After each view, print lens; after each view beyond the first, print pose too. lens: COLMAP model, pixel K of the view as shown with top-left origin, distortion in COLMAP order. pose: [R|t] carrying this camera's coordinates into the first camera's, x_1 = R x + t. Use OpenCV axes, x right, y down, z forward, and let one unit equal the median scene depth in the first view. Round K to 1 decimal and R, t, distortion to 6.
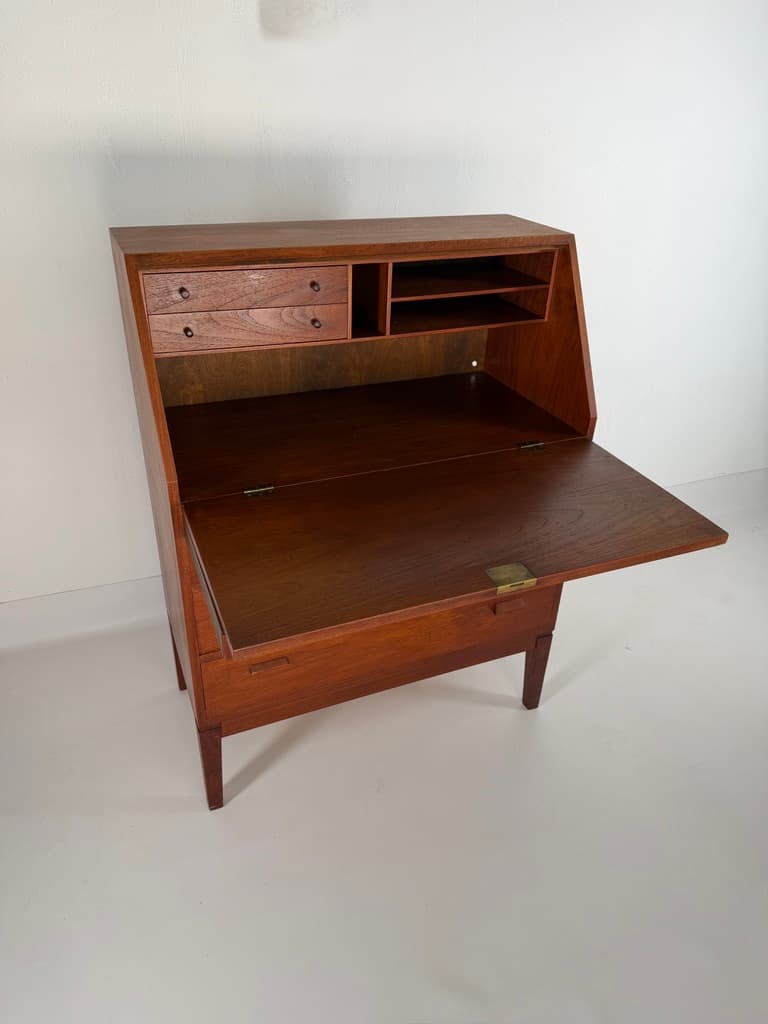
lens RADIAL K [[713.7, 0, 384.4], [0, 713.7, 518.7], [0, 0, 1]] dist [0.182740, -0.409690]
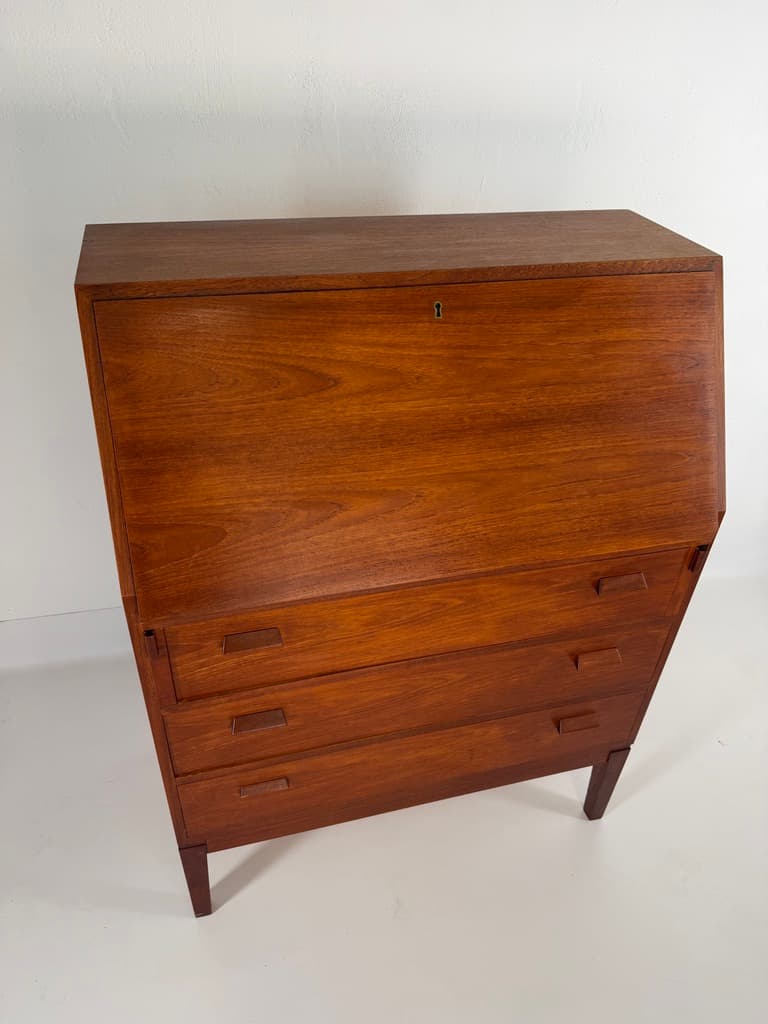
lens RADIAL K [[713.7, 0, 384.4], [0, 713.7, 518.7], [0, 0, 1]] dist [0.182740, -0.409690]
pose [[0.990956, 0.086544, -0.102547, 0.028712], [-0.076646, 0.992346, 0.096825, -0.173792], [0.110142, -0.088089, 0.990005, 0.232985]]
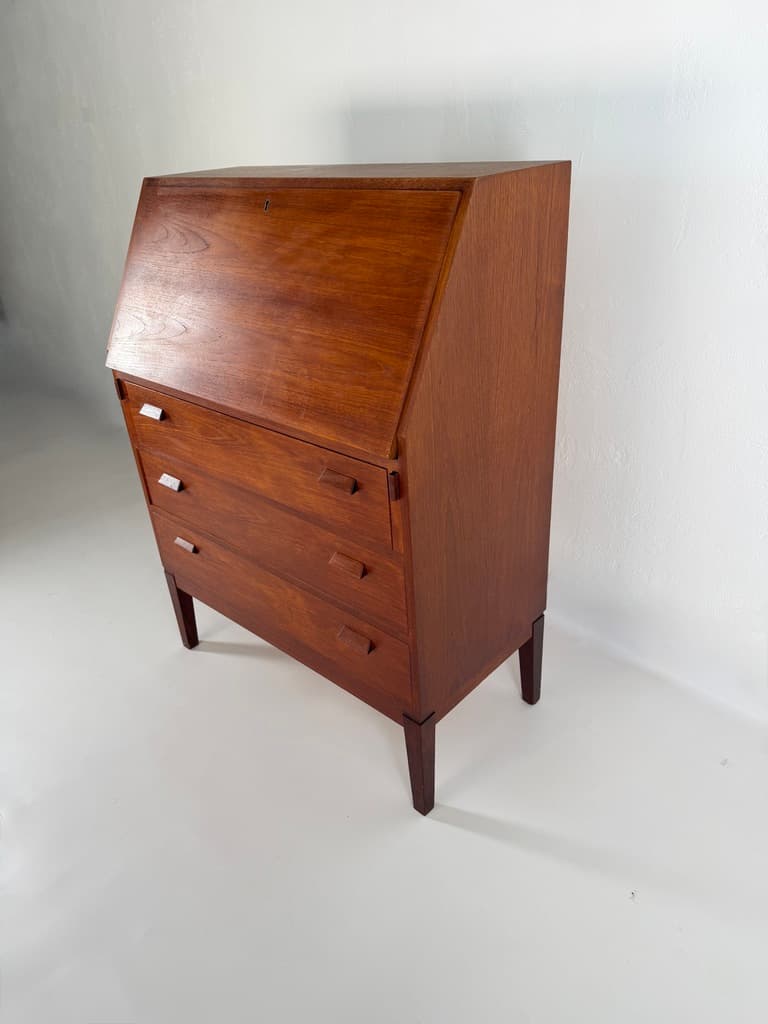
lens RADIAL K [[713.7, 0, 384.4], [0, 713.7, 518.7], [0, 0, 1]] dist [0.182740, -0.409690]
pose [[0.411577, 0.391082, -0.823201, 0.881700], [-0.398628, 0.889517, 0.223285, -0.214411], [0.819573, 0.236252, 0.522000, 0.620975]]
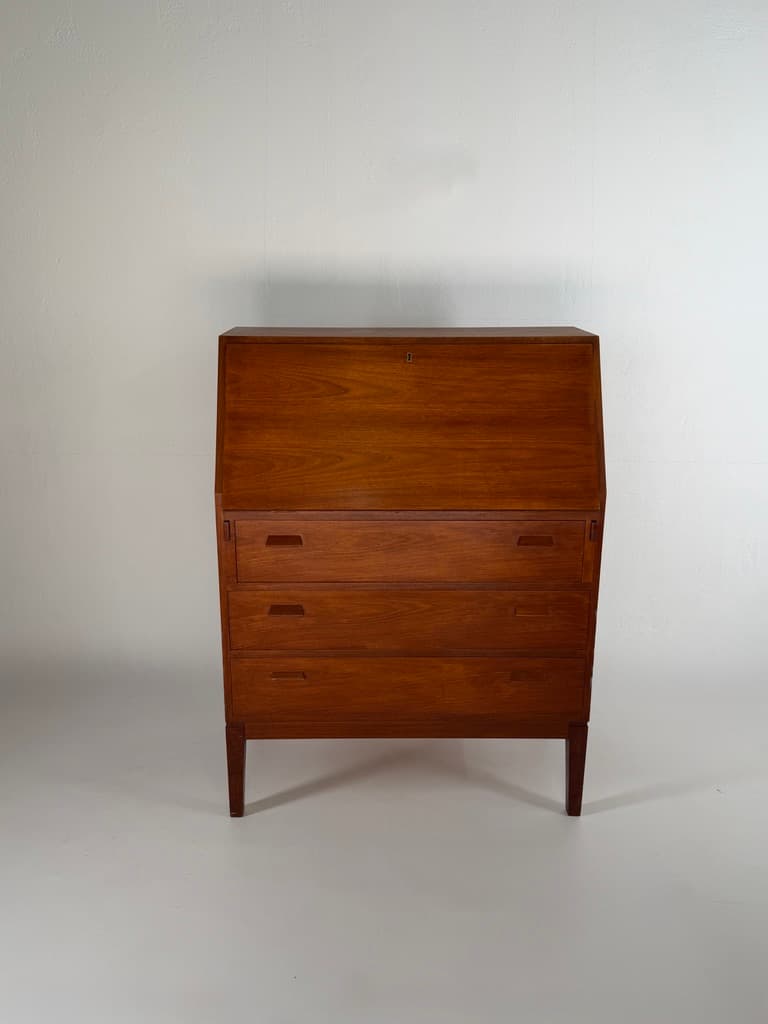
lens RADIAL K [[866.0, 0, 383.3], [0, 866.0, 519.5], [0, 0, 1]] dist [0.124953, -0.000308]
pose [[0.924458, 0.082349, -0.372286, 0.464097], [-0.170876, 0.962336, -0.211451, 0.222105], [0.340851, 0.259092, 0.903710, -0.265042]]
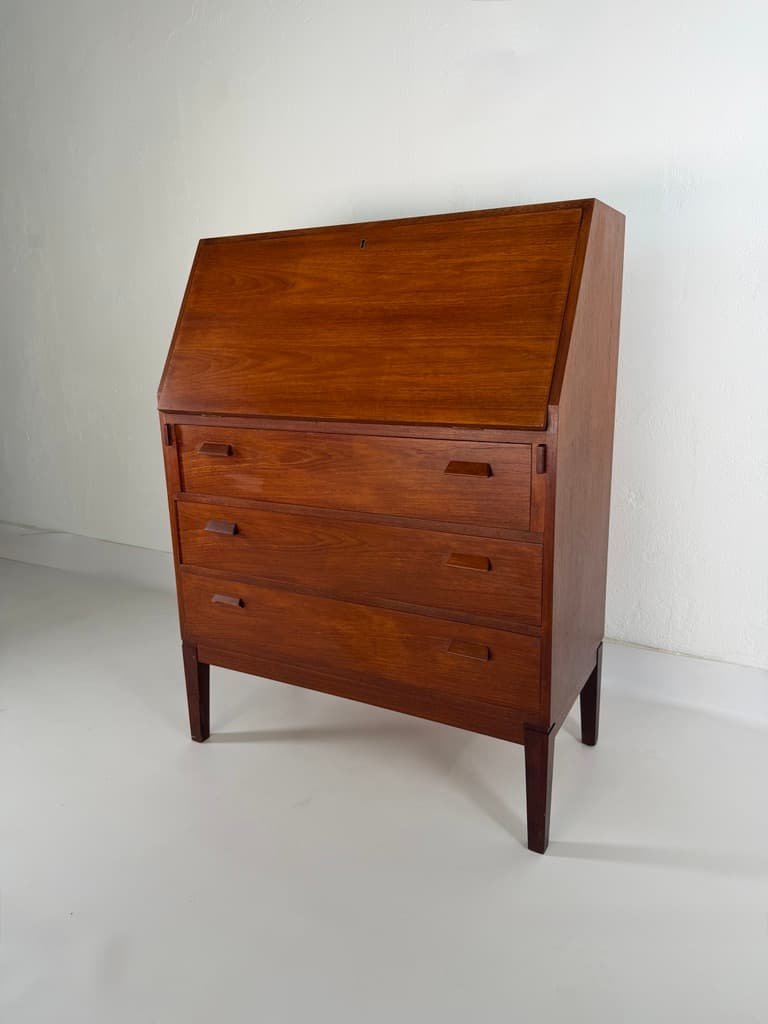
lens RADIAL K [[715.5, 0, 381.9], [0, 715.5, 507.1], [0, 0, 1]] dist [0.185537, -0.411493]
pose [[0.617541, 0.141715, -0.773667, 0.770248], [-0.362459, 0.924240, -0.120018, 0.115663], [0.698045, 0.354539, 0.622122, 0.423721]]
